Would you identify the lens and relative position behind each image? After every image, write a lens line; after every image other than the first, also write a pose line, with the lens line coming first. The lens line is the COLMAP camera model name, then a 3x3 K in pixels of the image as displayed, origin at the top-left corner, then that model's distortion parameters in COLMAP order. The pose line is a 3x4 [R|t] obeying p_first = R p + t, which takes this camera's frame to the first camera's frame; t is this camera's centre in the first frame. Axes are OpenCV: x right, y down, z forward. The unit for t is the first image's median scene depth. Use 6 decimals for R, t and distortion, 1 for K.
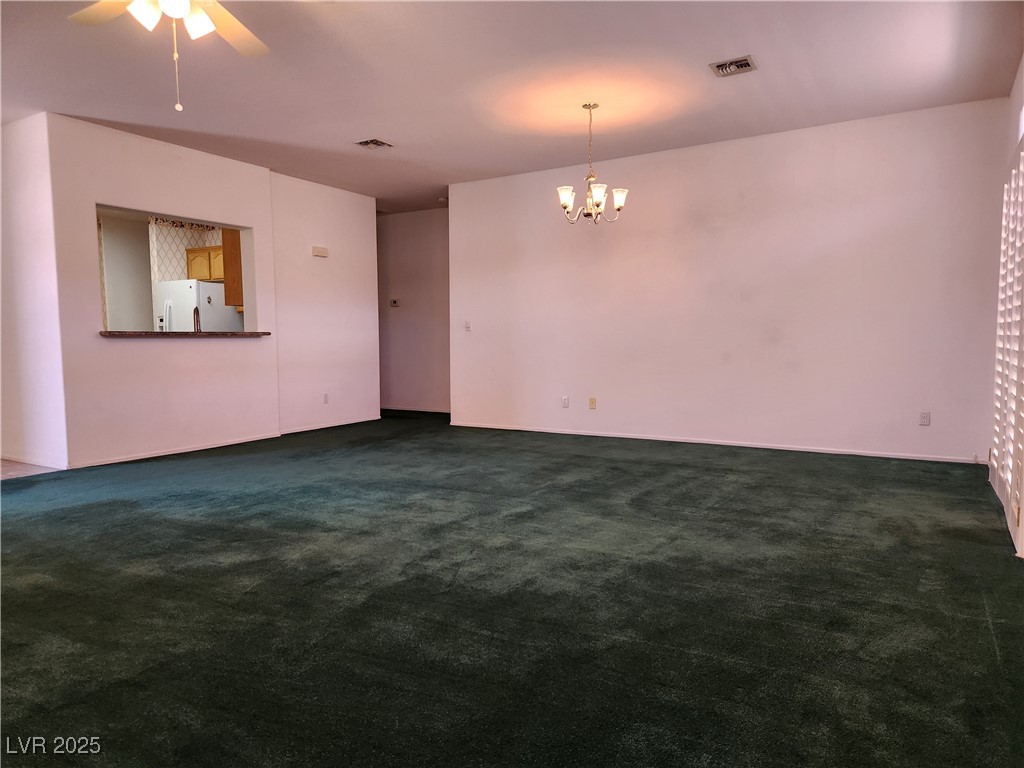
lens RADIAL K [[686.7, 0, 510.8], [0, 686.7, 384.4], [0, 0, 1]] dist [0.053343, -0.040979]
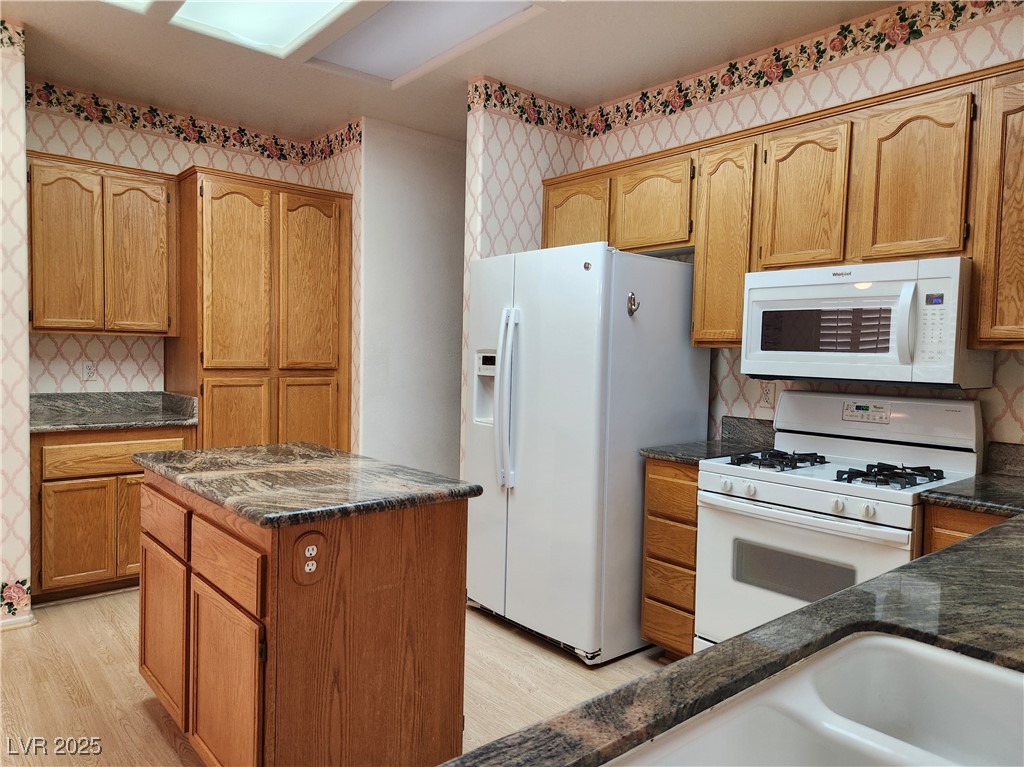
lens RADIAL K [[686.7, 0, 503.7], [0, 686.7, 384.5], [0, 0, 1]] dist [0.053343, -0.040979]
pose [[0.946965, 0.051538, -0.317176, -0.366726], [-0.059644, 0.998093, -0.015894, -0.071781], [0.315752, 0.033969, 0.948233, 0.637076]]
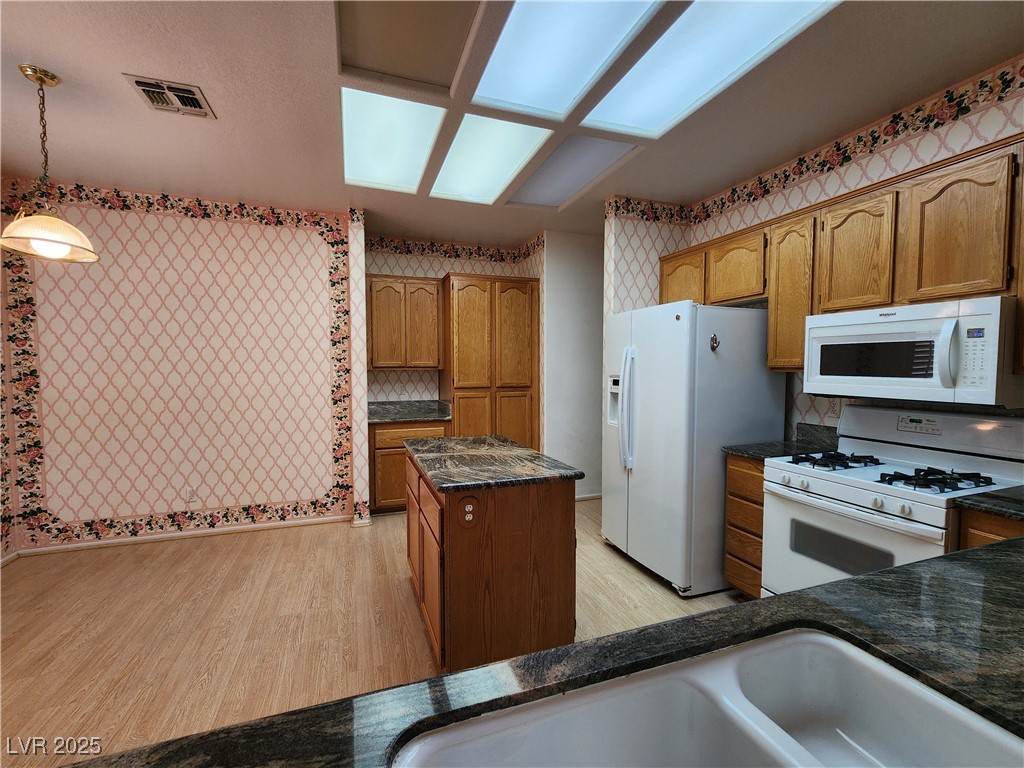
lens RADIAL K [[433.3, 0, 512.7], [0, 433.3, 388.1], [0, 0, 1]] dist [-0.007486, -0.000181]
pose [[0.778733, 0.046081, -0.625661, -0.339696], [-0.055881, 0.998429, 0.003983, -0.081791], [0.624862, 0.031861, 0.780085, 0.658549]]
